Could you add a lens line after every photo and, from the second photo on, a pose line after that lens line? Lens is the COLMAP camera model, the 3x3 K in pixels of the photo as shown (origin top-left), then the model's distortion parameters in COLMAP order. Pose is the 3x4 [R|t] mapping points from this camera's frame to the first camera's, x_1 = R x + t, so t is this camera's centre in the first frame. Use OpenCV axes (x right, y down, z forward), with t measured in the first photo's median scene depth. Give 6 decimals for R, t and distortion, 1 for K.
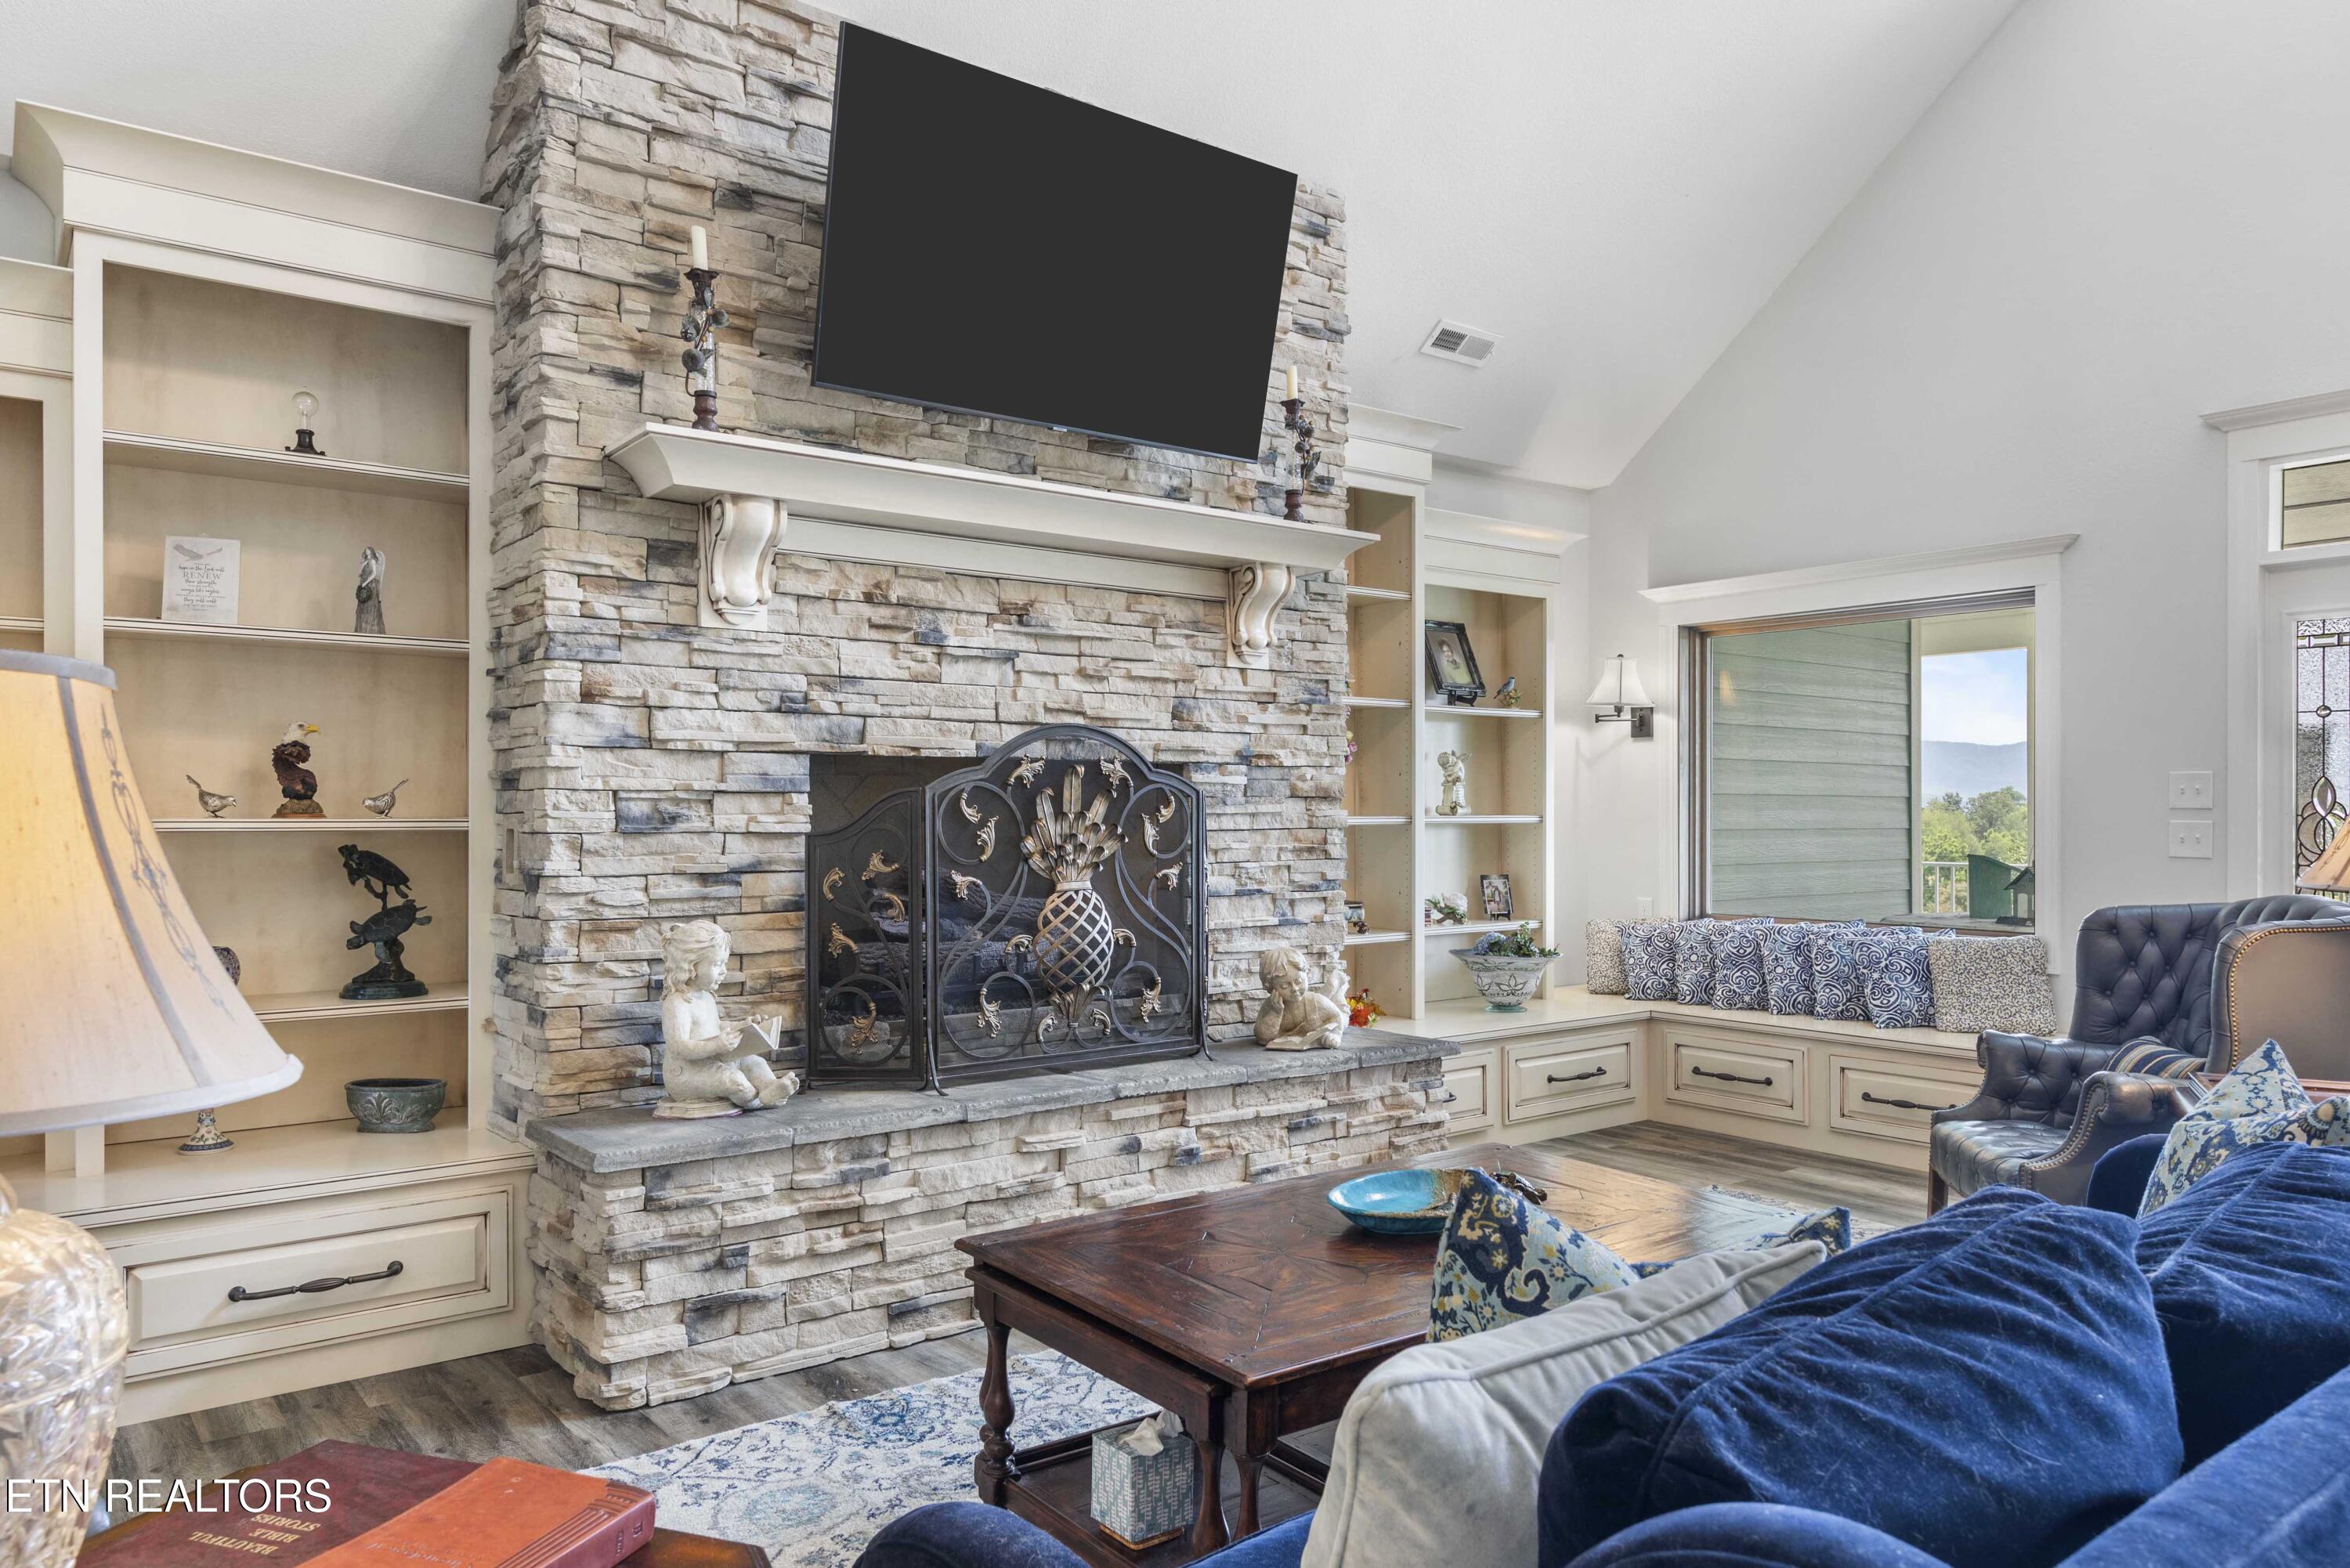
lens RADIAL K [[1554.6, 0, 1131.6], [0, 1554.6, 820.5], [0, 0, 1]] dist [0.006341, -0.004262]
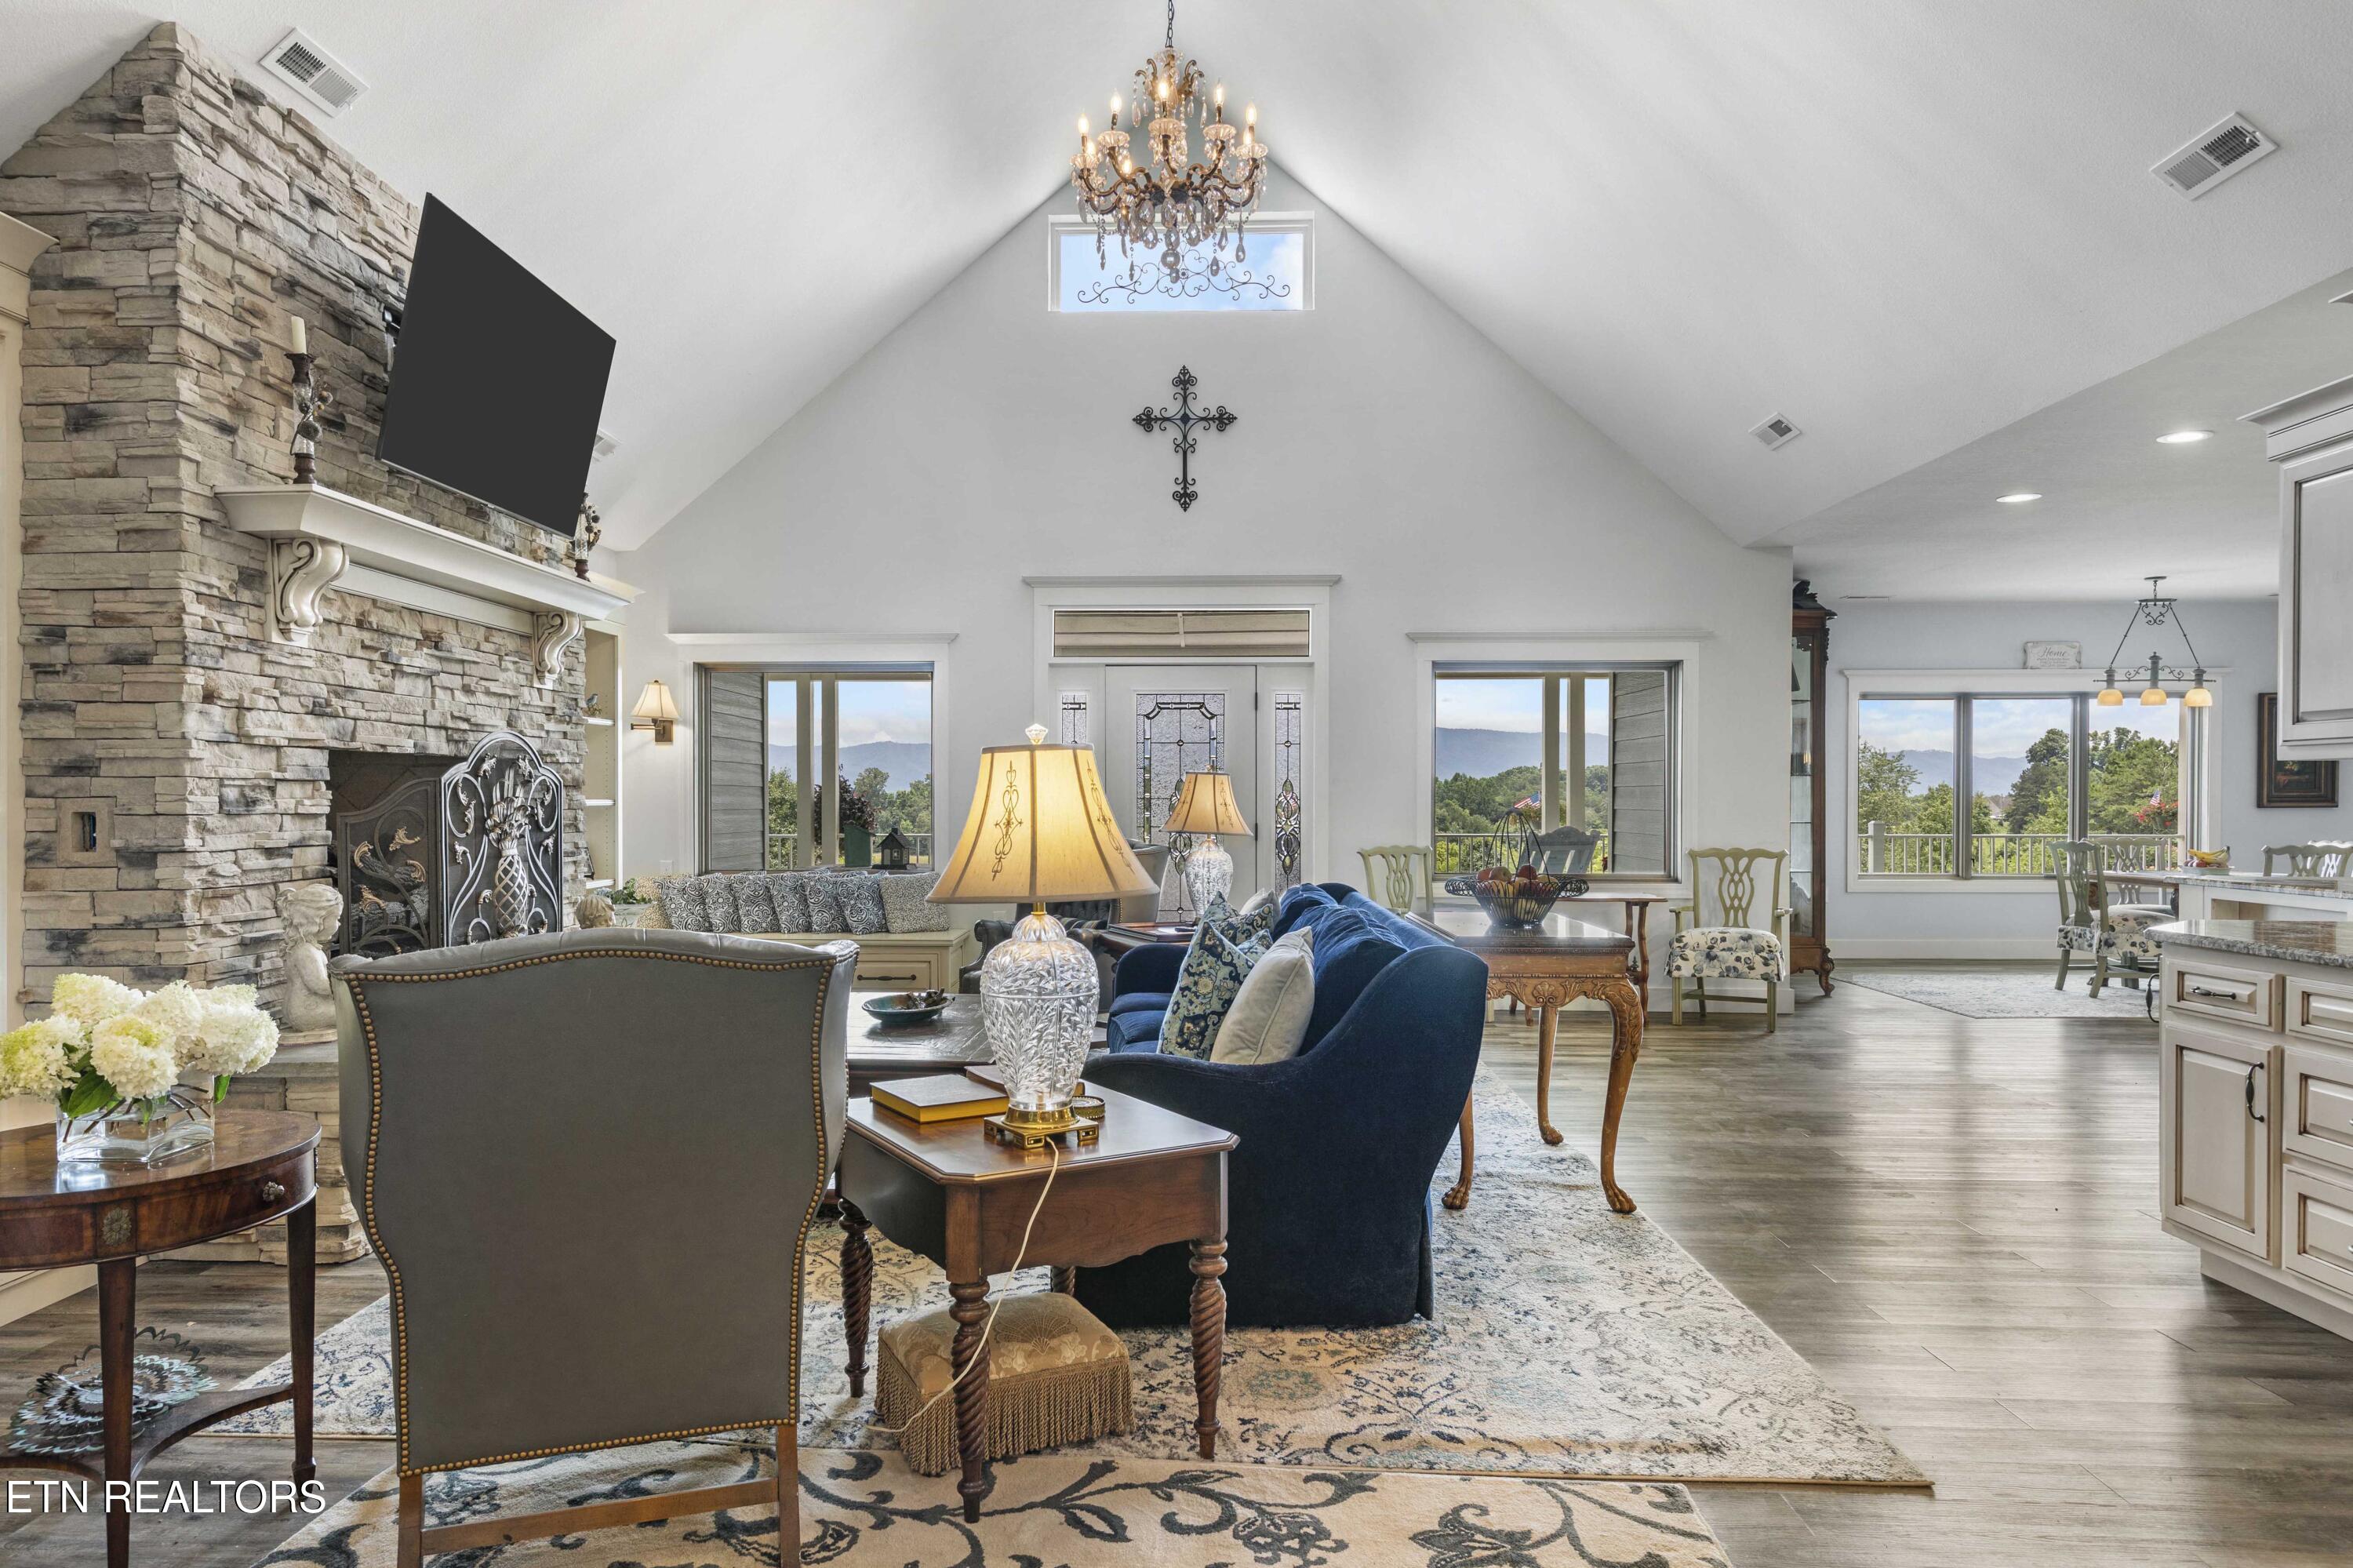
lens RADIAL K [[1457.3, 0, 1140.3], [0, 1457.3, 816.0], [0, 0, 1]] dist [0.006048, -0.000238]
pose [[0.633832, -0.008753, 0.773421, -0.660080], [0.002660, 0.999955, 0.009137, 0.000790], [-0.773466, -0.003734, 0.633827, -0.210931]]
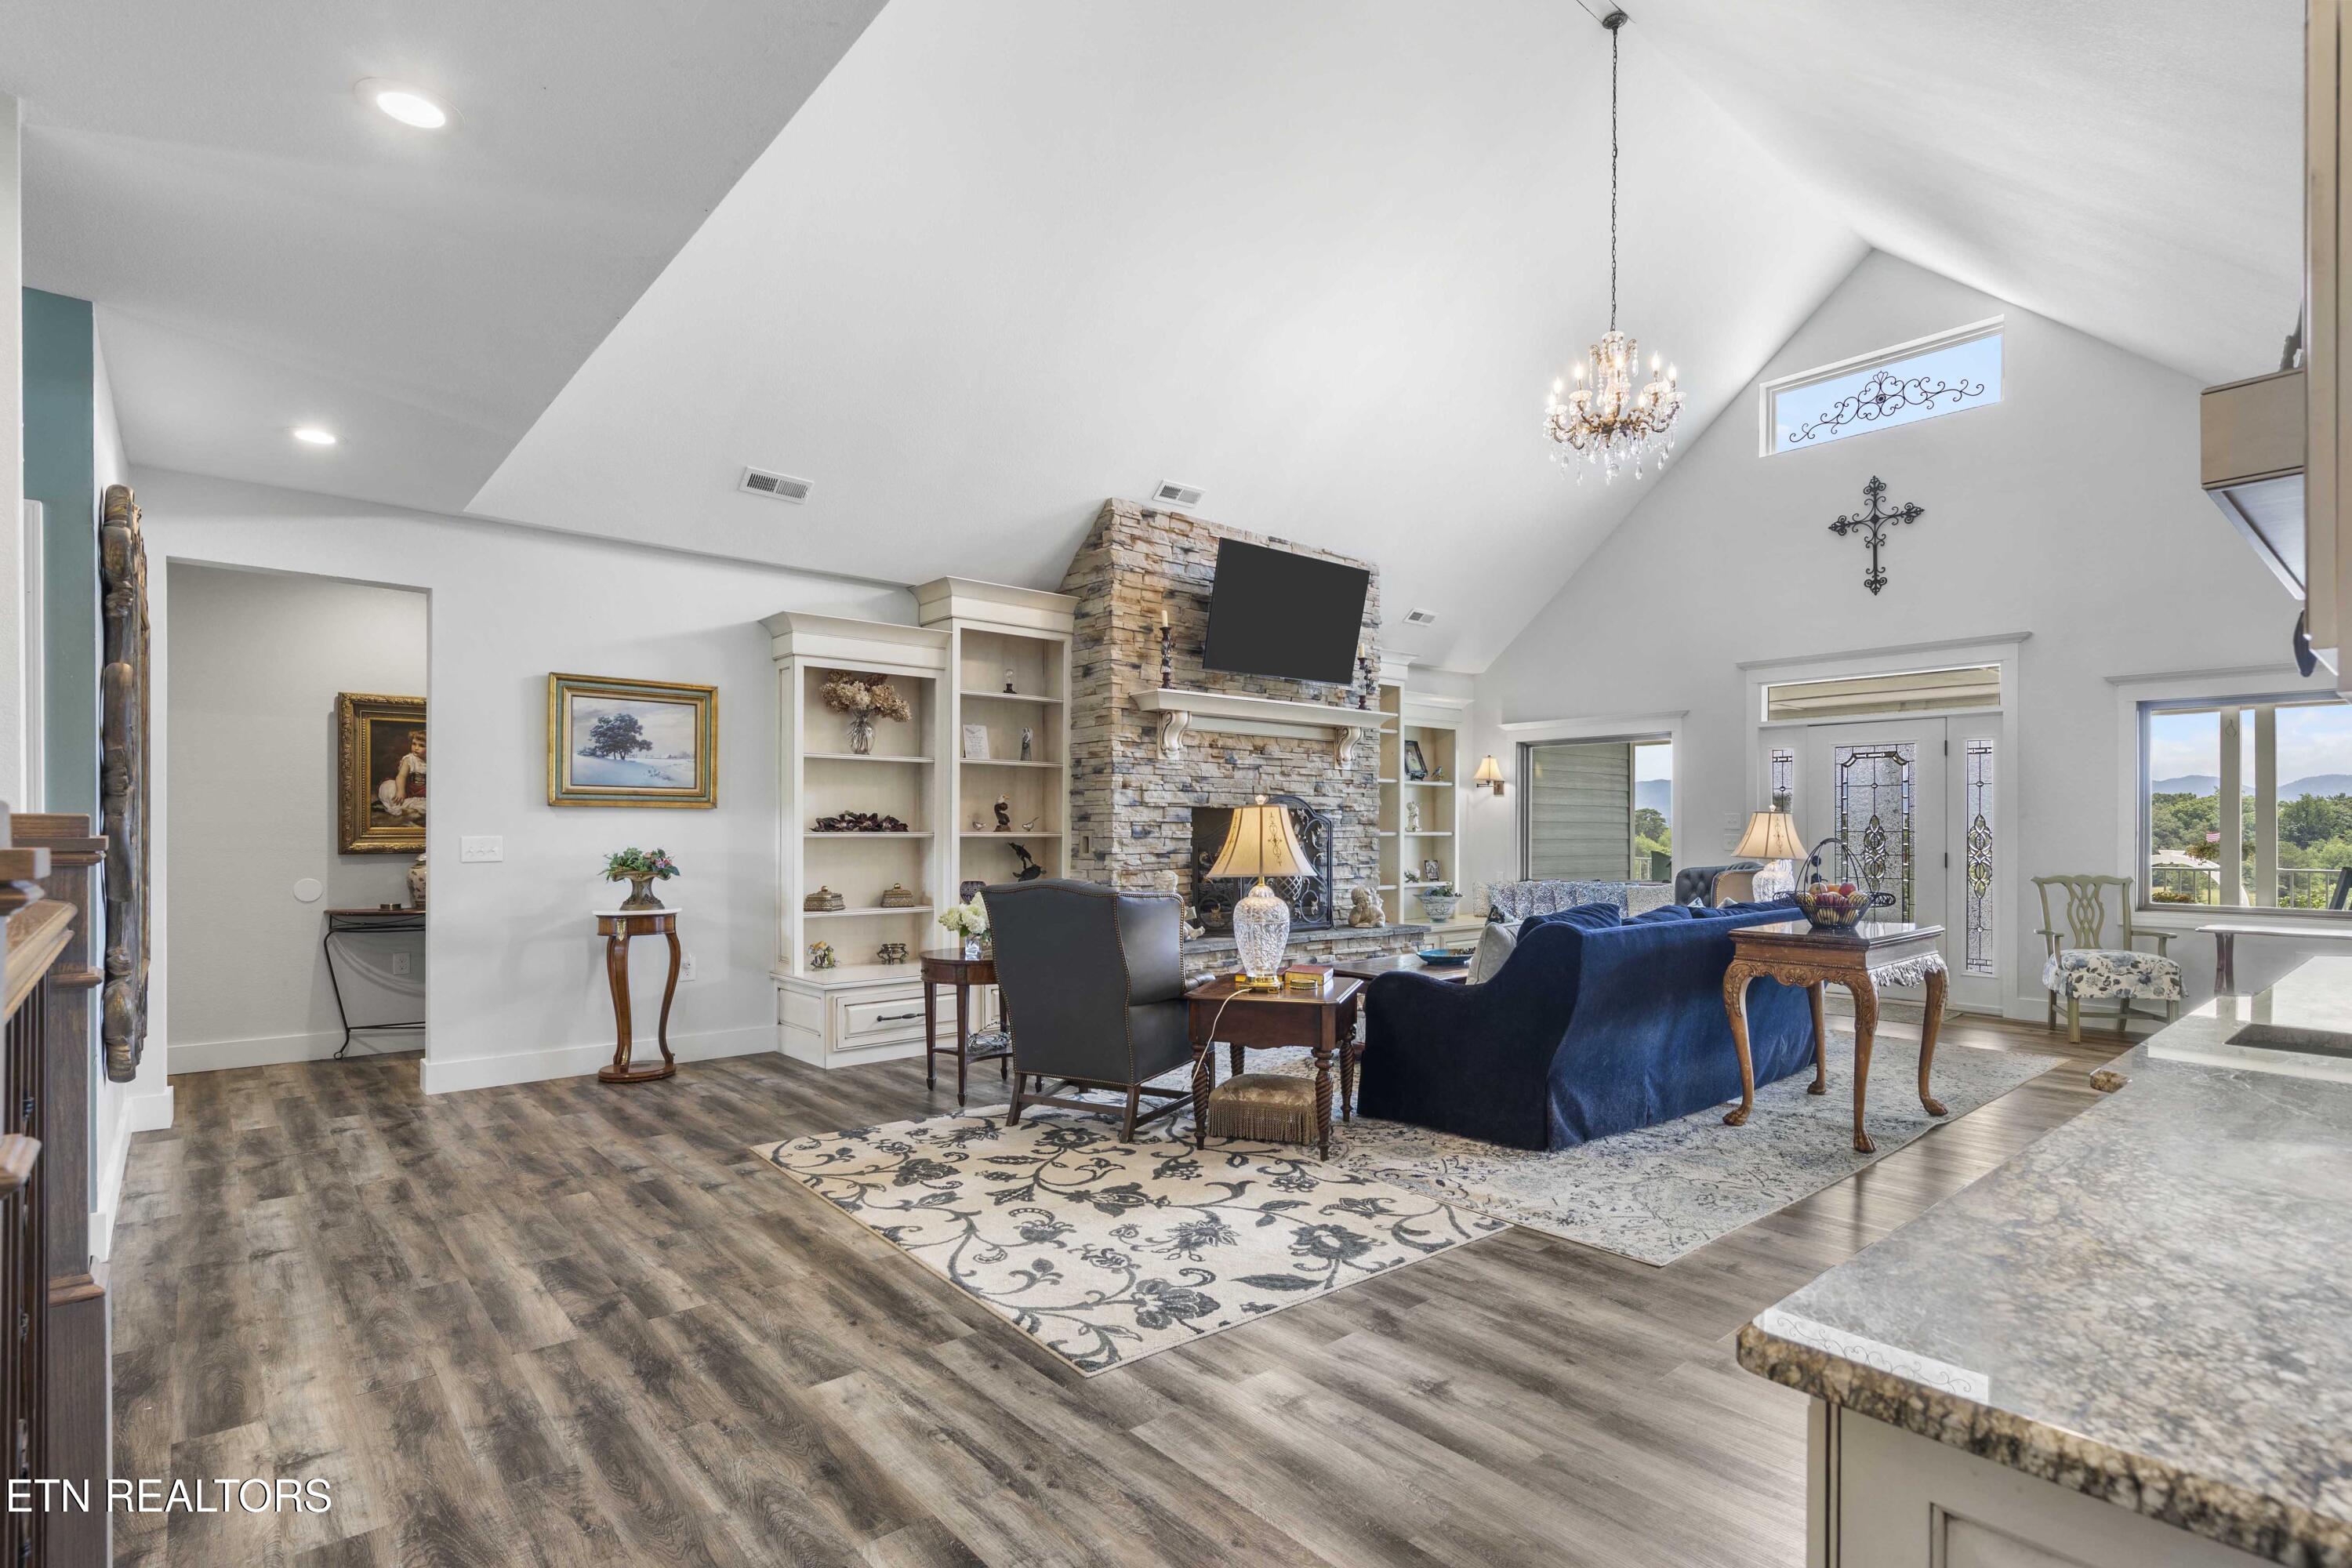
lens RADIAL K [[1135.4, 0, 1178.7], [0, 1135.4, 832.8], [0, 0, 1]] dist [-0.001323, 0.000332]
pose [[0.997973, 0.001804, 0.063617, -0.332198], [-0.001664, 0.999996, -0.002255, 0.003172], [-0.063621, 0.002145, 0.997972, -0.829545]]
